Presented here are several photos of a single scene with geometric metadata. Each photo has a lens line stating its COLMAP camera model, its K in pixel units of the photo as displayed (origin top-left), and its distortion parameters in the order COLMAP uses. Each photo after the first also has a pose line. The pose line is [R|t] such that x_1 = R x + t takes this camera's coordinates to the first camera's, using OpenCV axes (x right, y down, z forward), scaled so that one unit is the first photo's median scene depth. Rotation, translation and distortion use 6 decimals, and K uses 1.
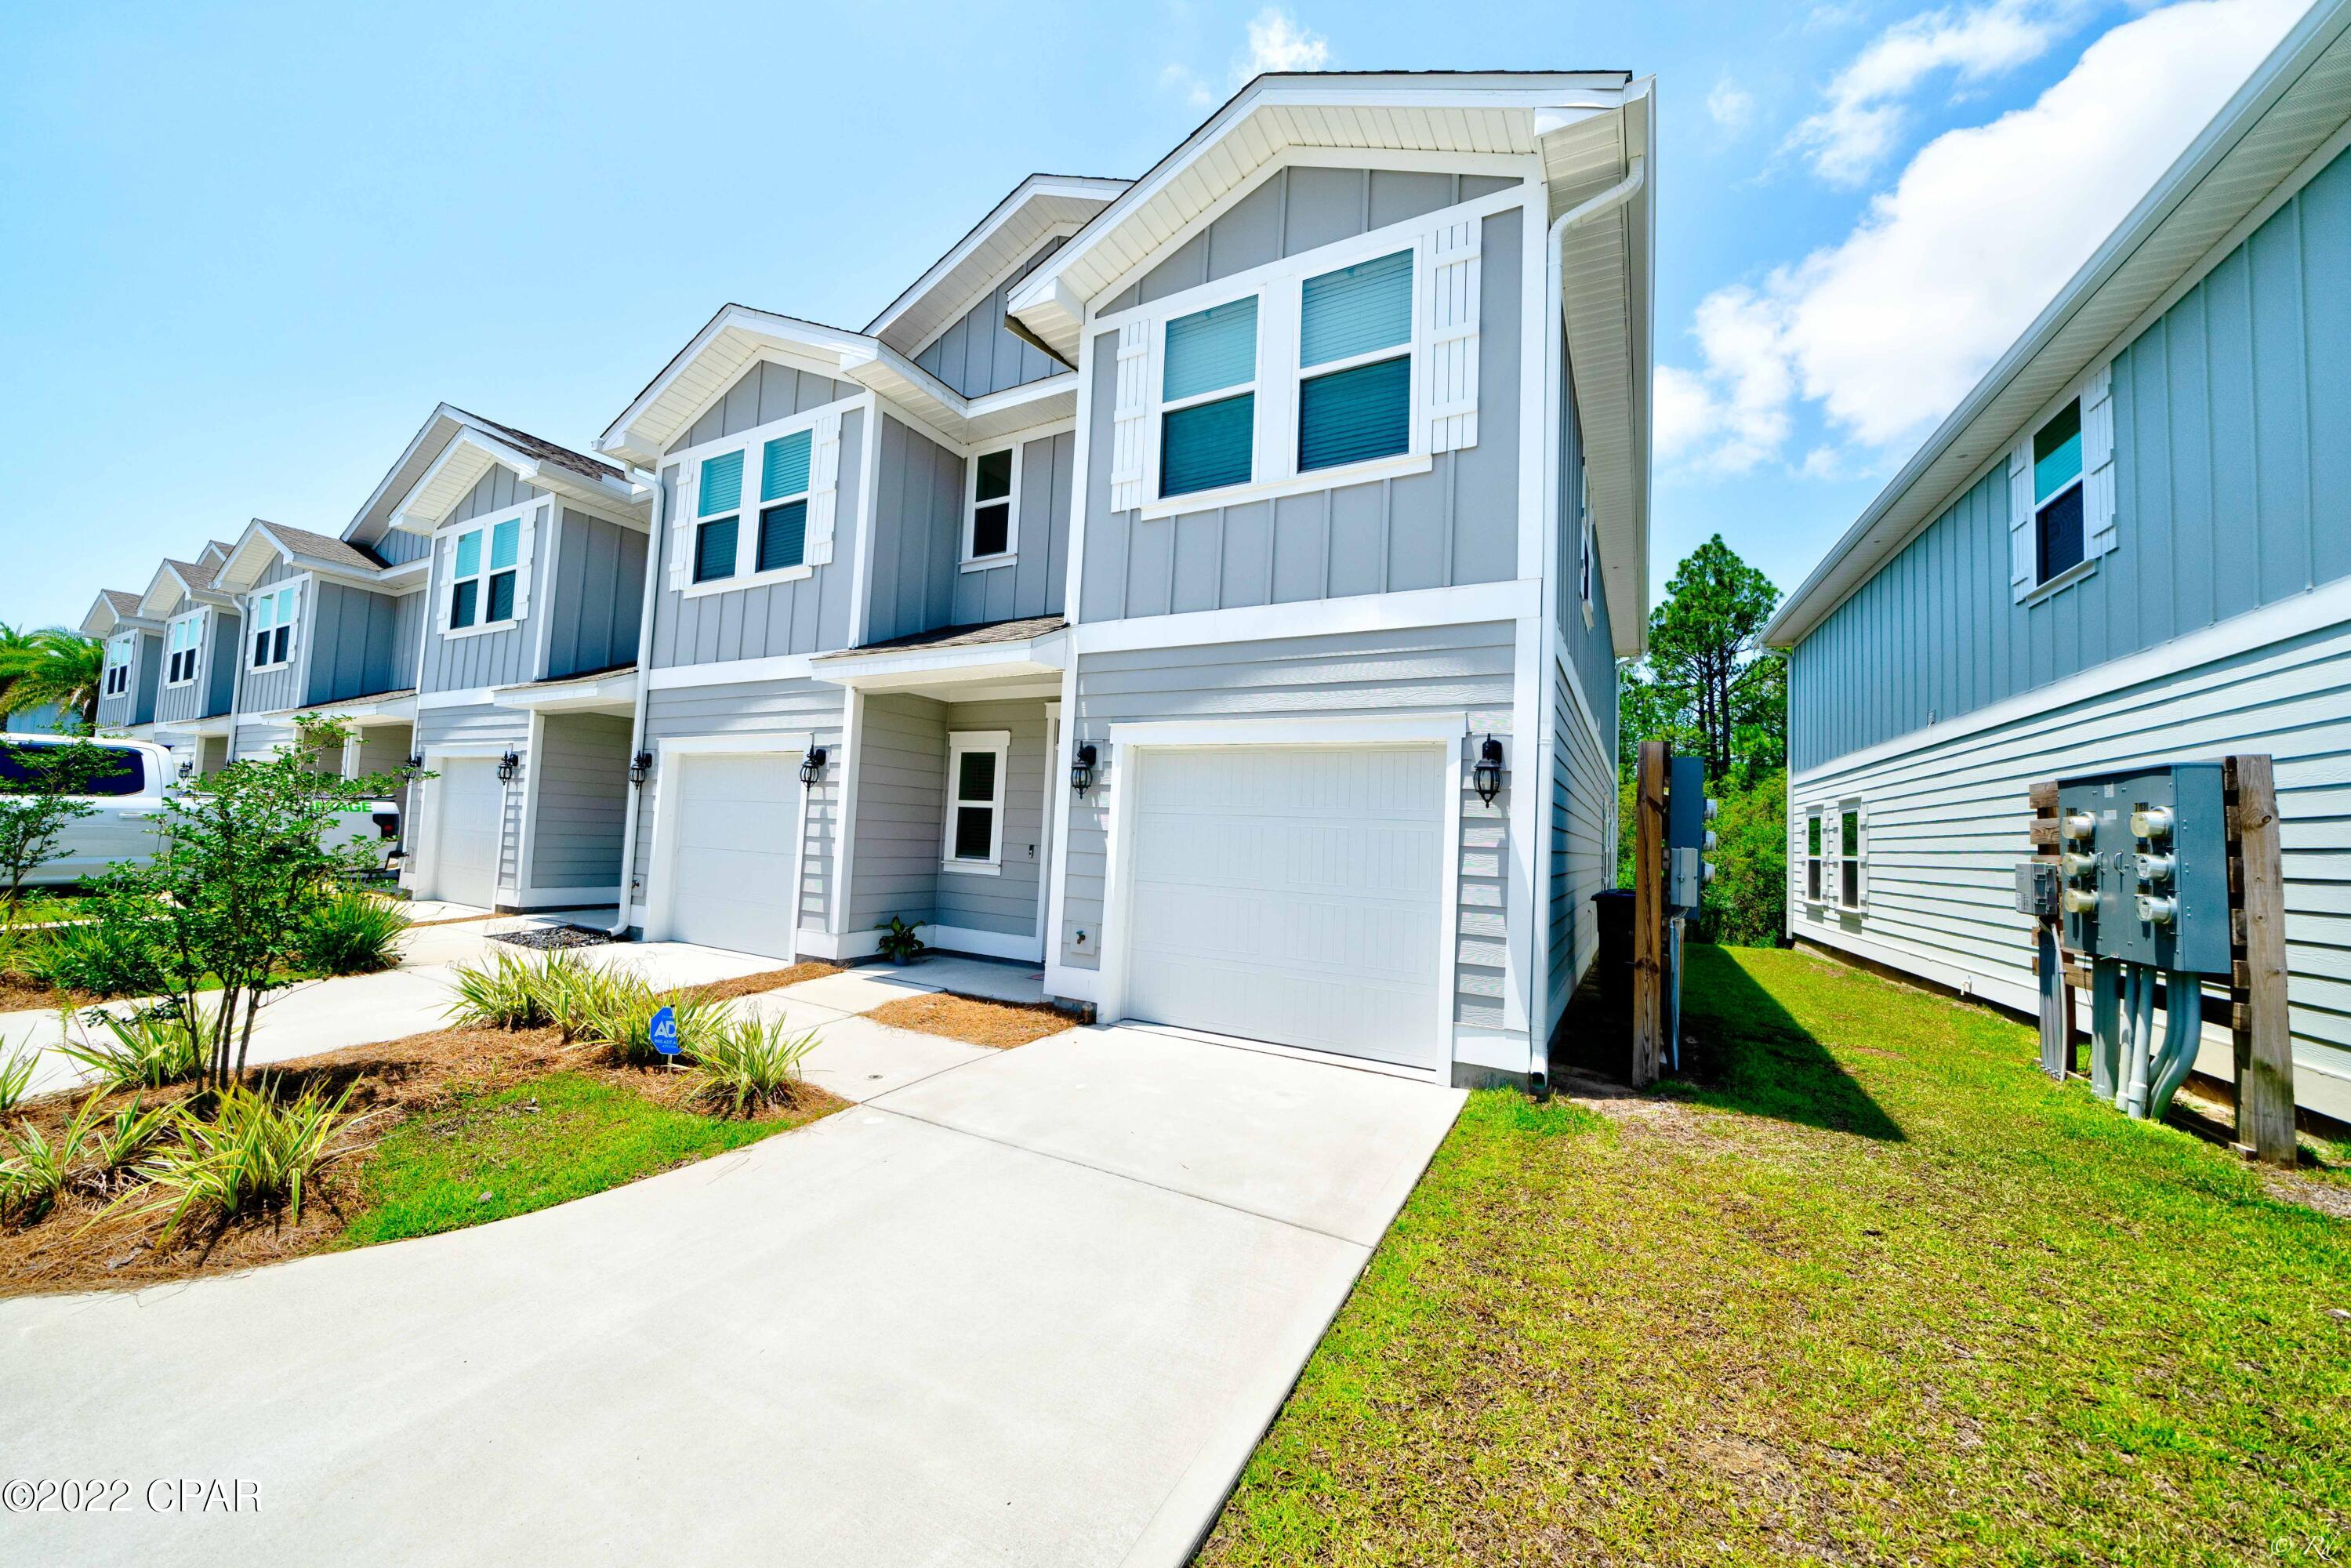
lens RADIAL K [[805.1, 0, 1165.4], [0, 805.1, 787.1], [0, 0, 1]] dist [-0.002583, -0.000067]
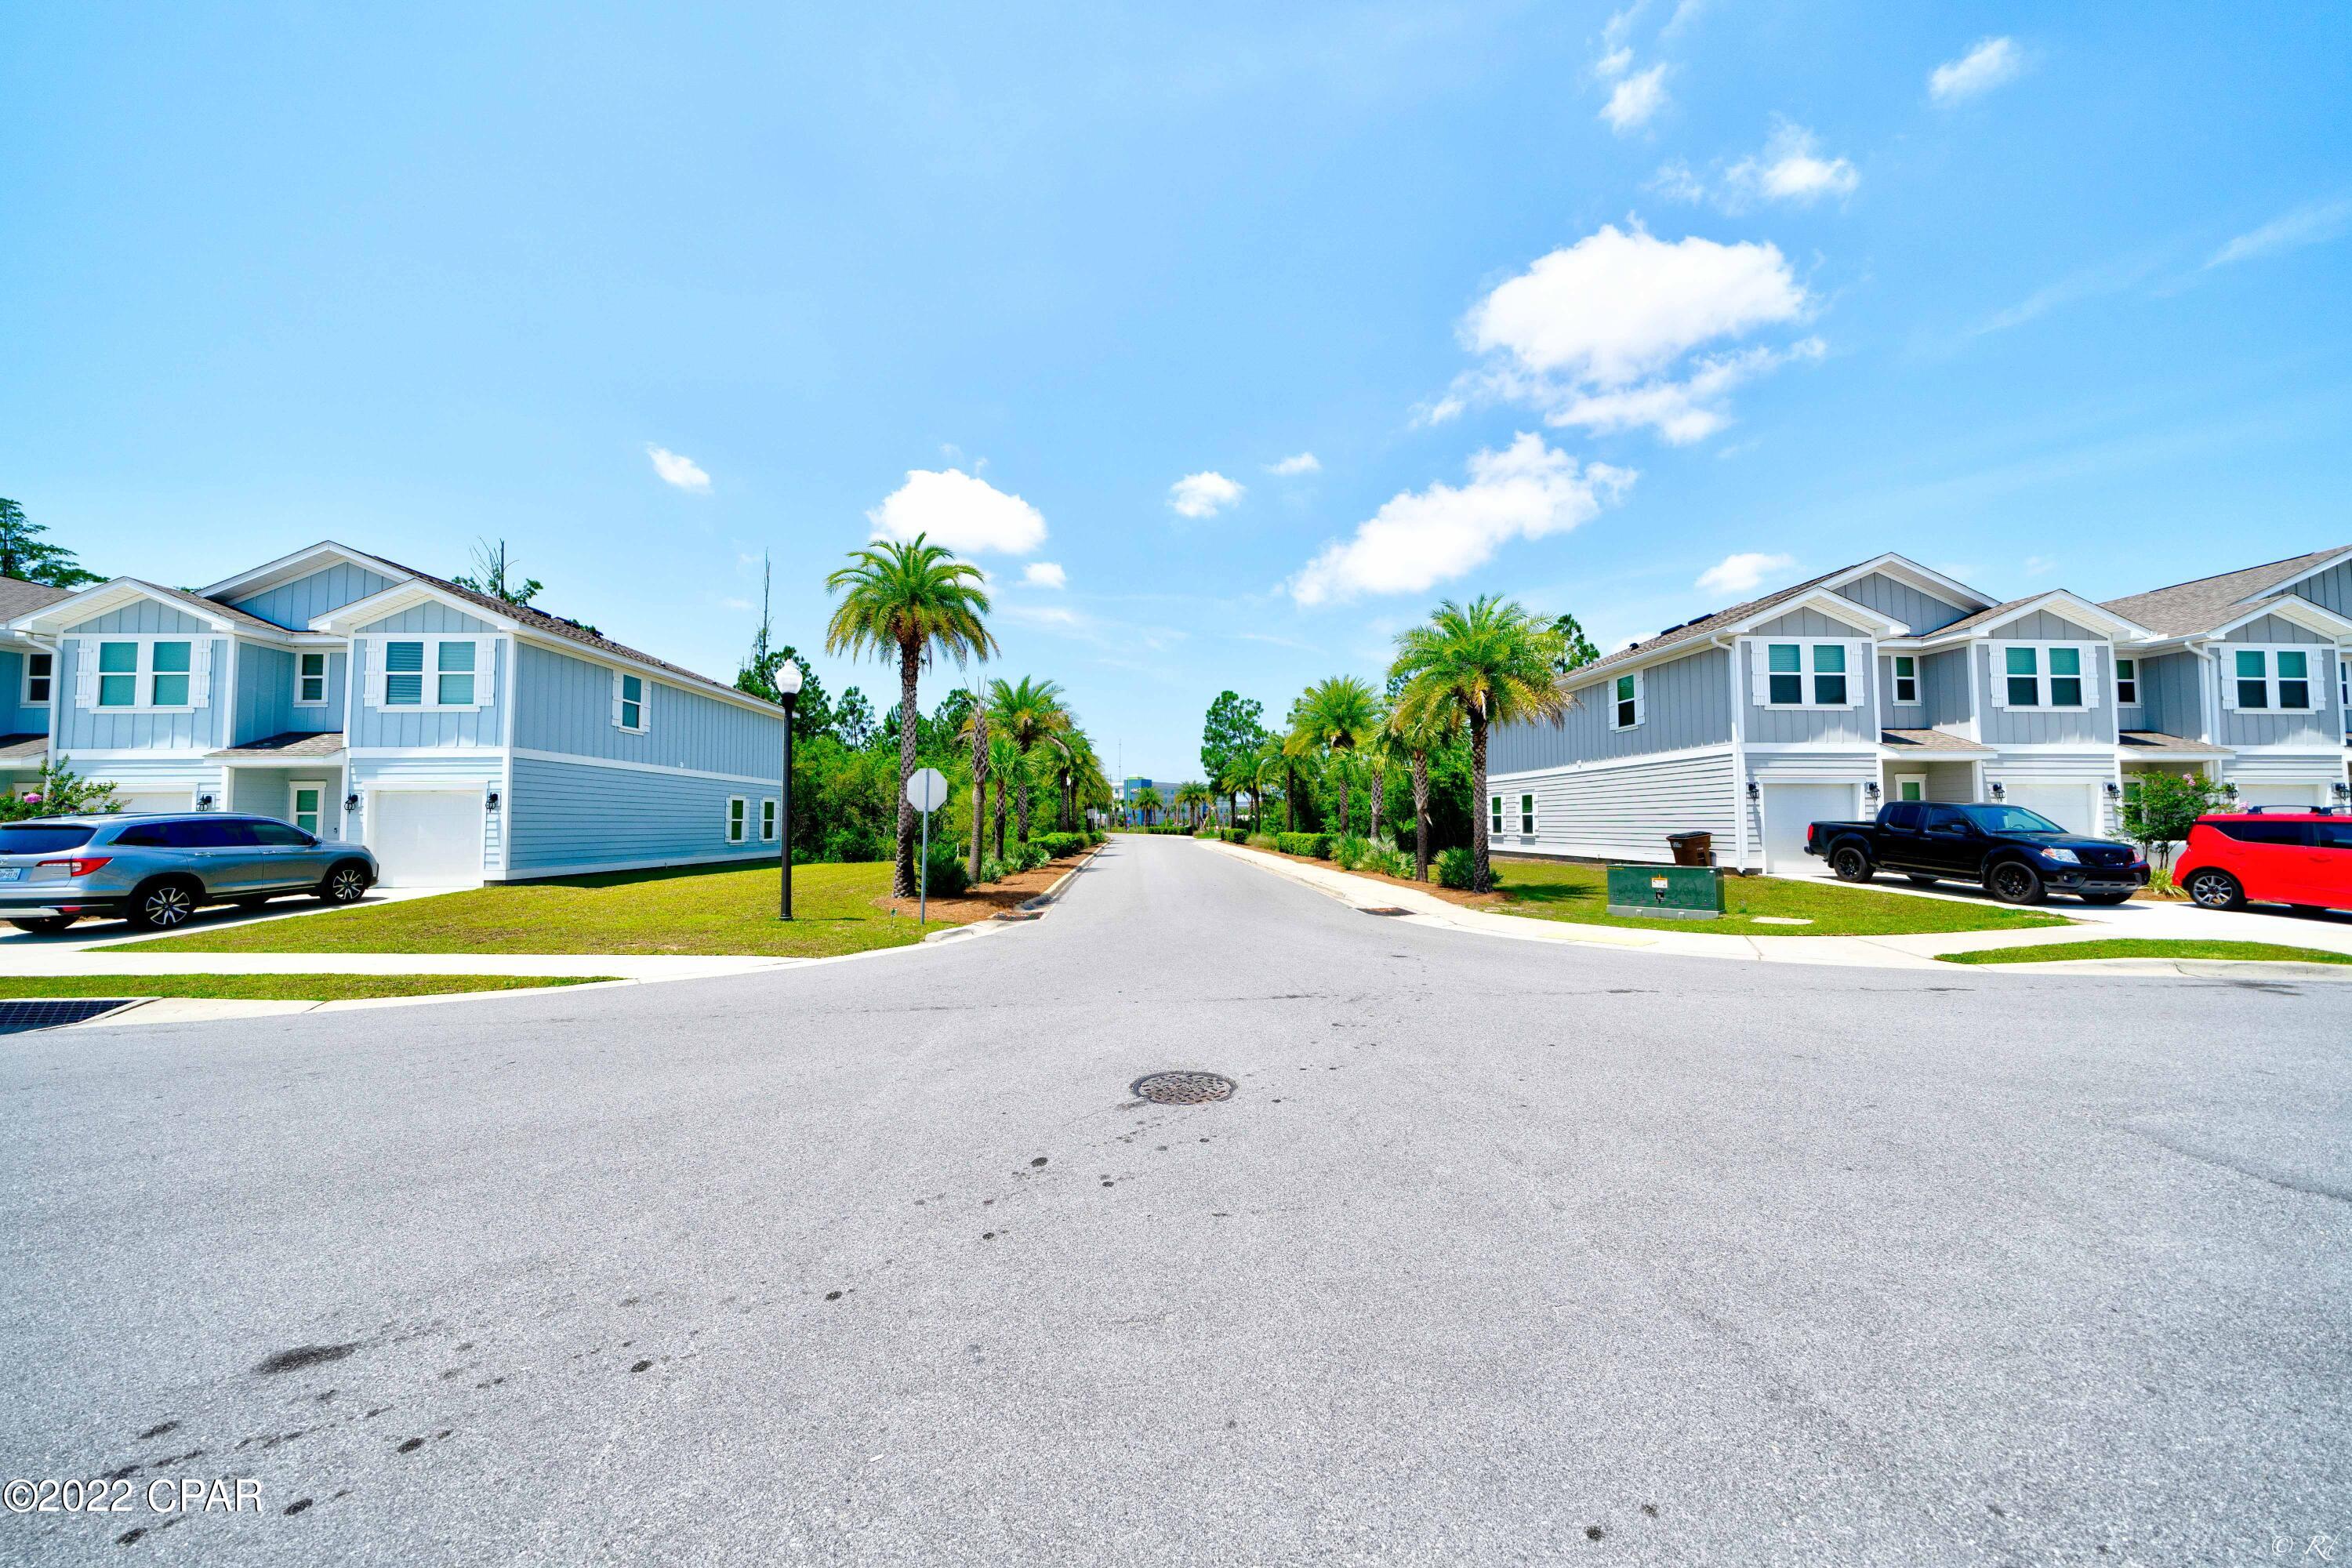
lens RADIAL K [[805.4, 0, 1181.7], [0, 805.4, 781.7], [0, 0, 1]] dist [-0.002583, -0.000067]
pose [[0.851893, -0.026647, 0.523037, 0.705373], [0.014575, 0.999524, 0.027183, -0.097129], [-0.523513, -0.015534, 0.851876, -2.284428]]
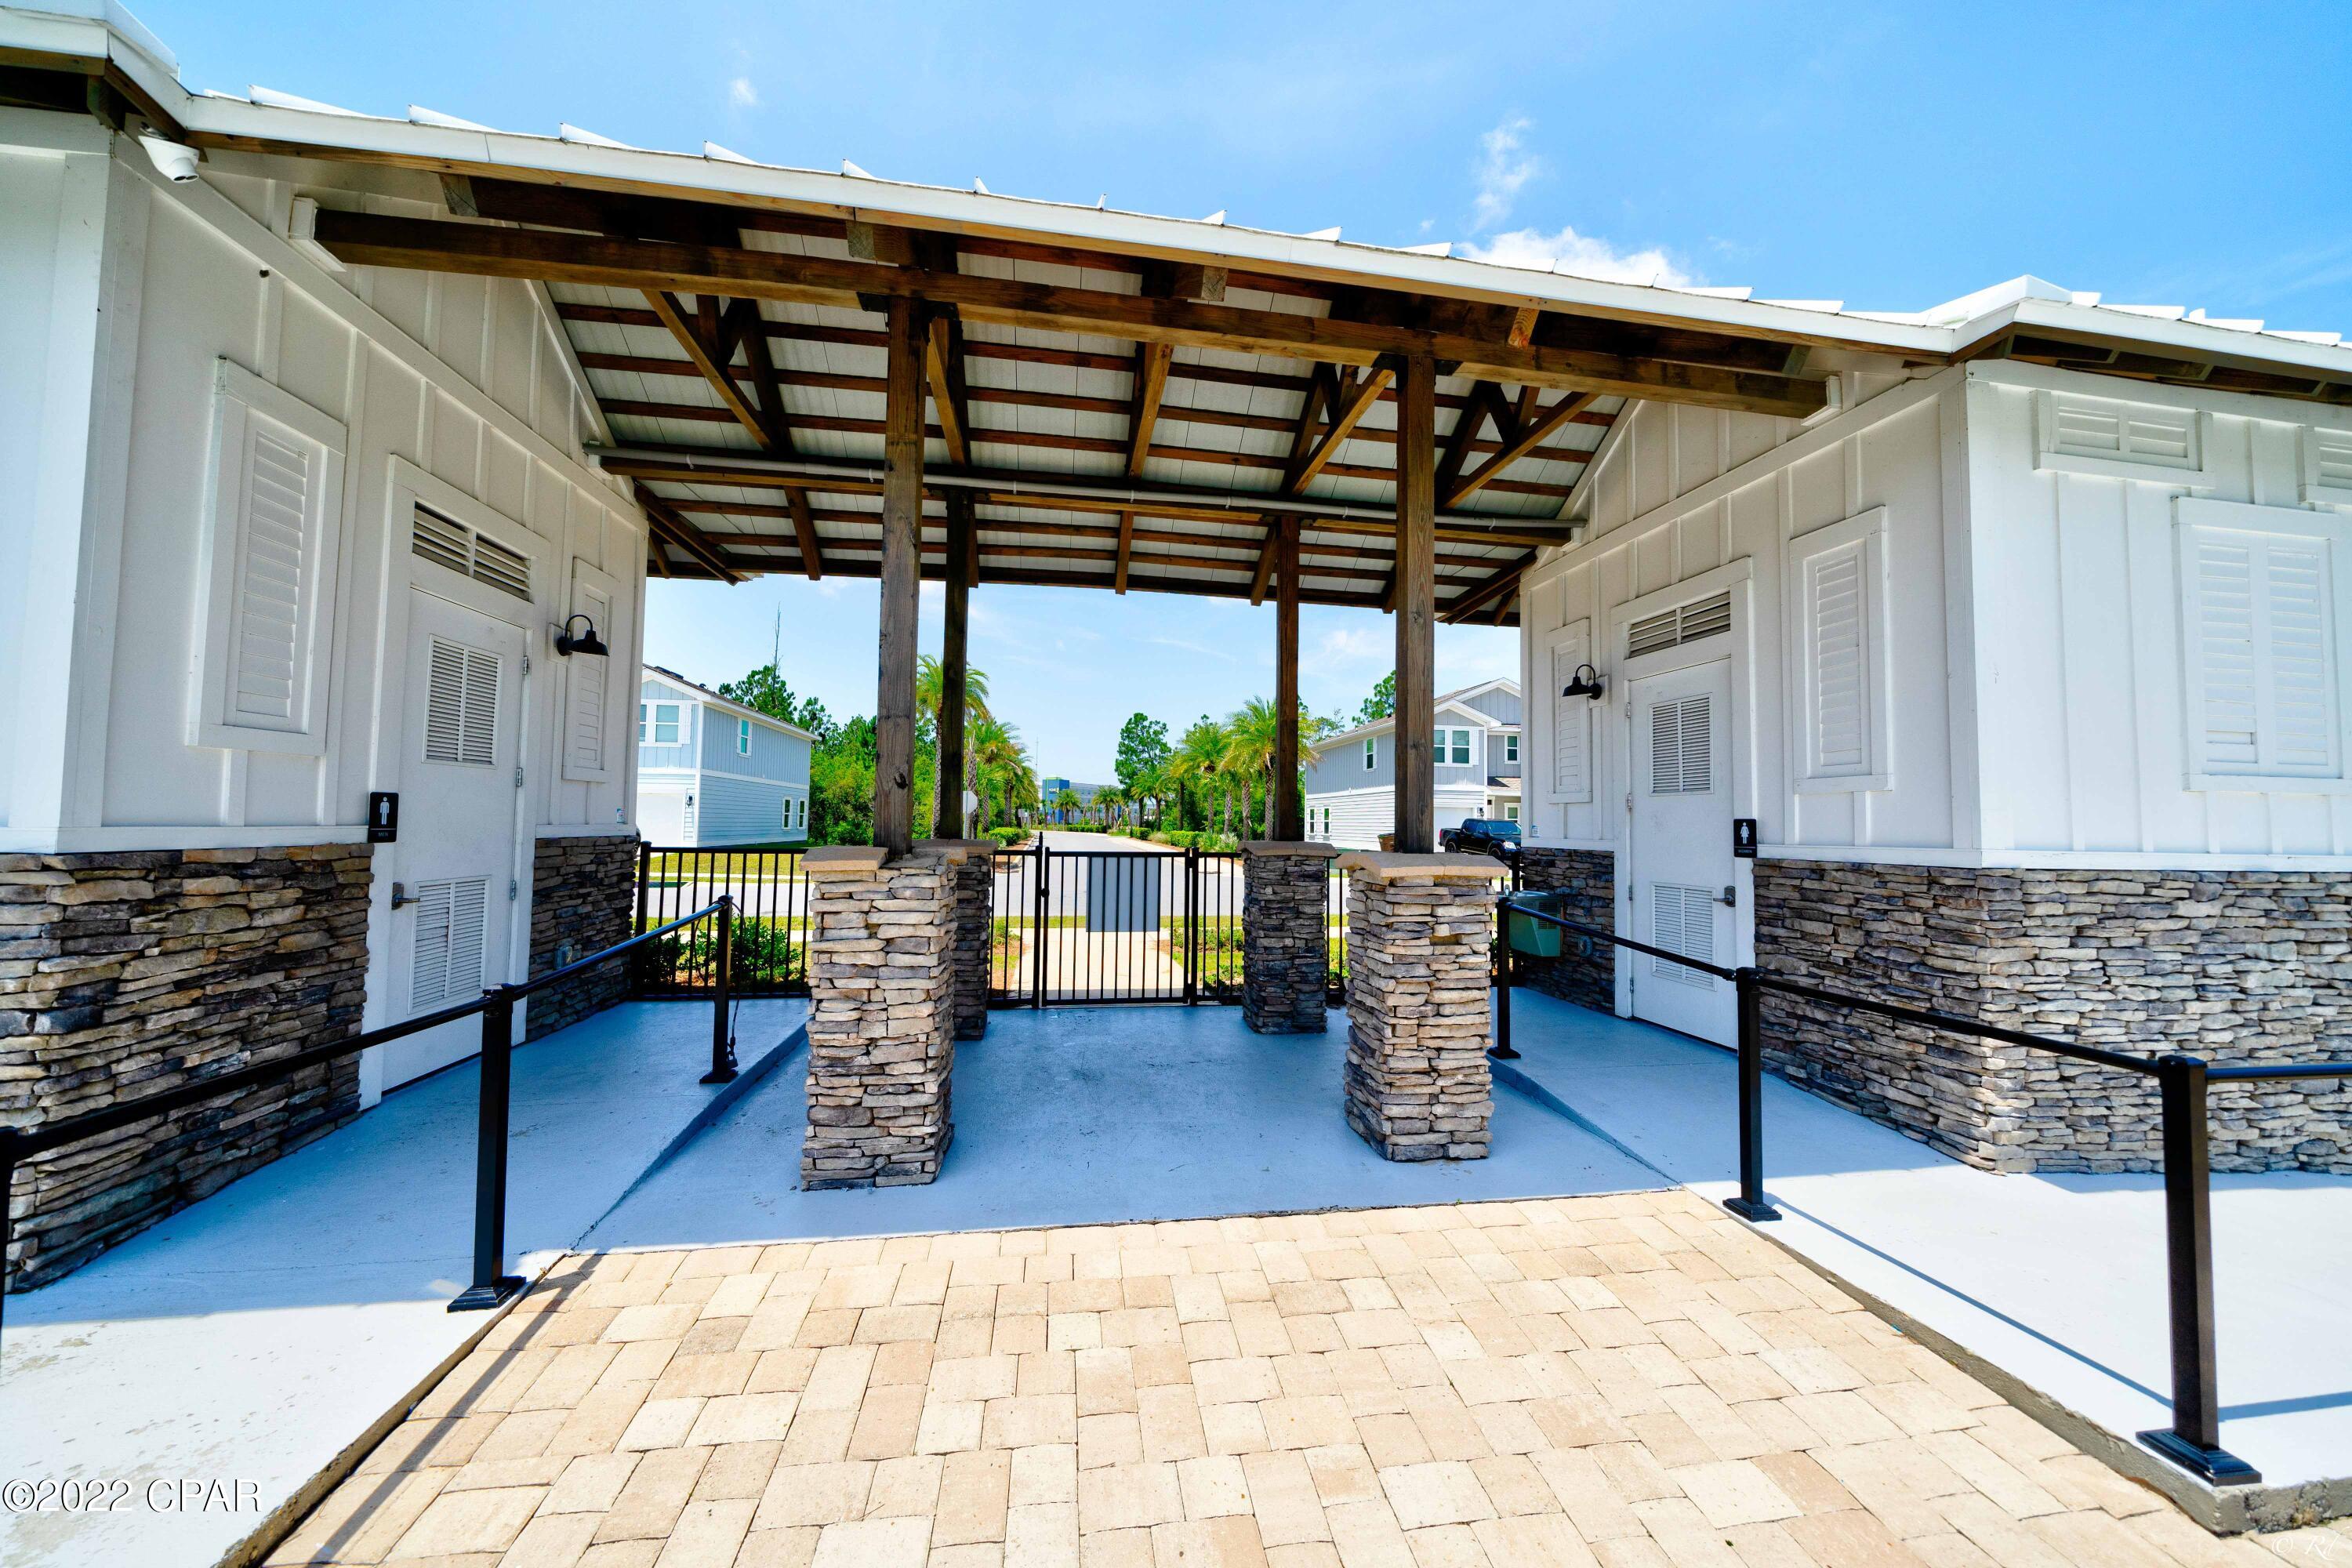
lens RADIAL K [[805.4, 0, 1176.6], [0, 805.4, 780.8], [0, 0, 1]] dist [-0.002583, -0.000067]
pose [[0.797340, -0.005352, 0.603506, -0.209073], [-0.013239, 0.999565, 0.026354, -0.232569], [-0.603385, -0.029003, 0.796922, -3.758231]]
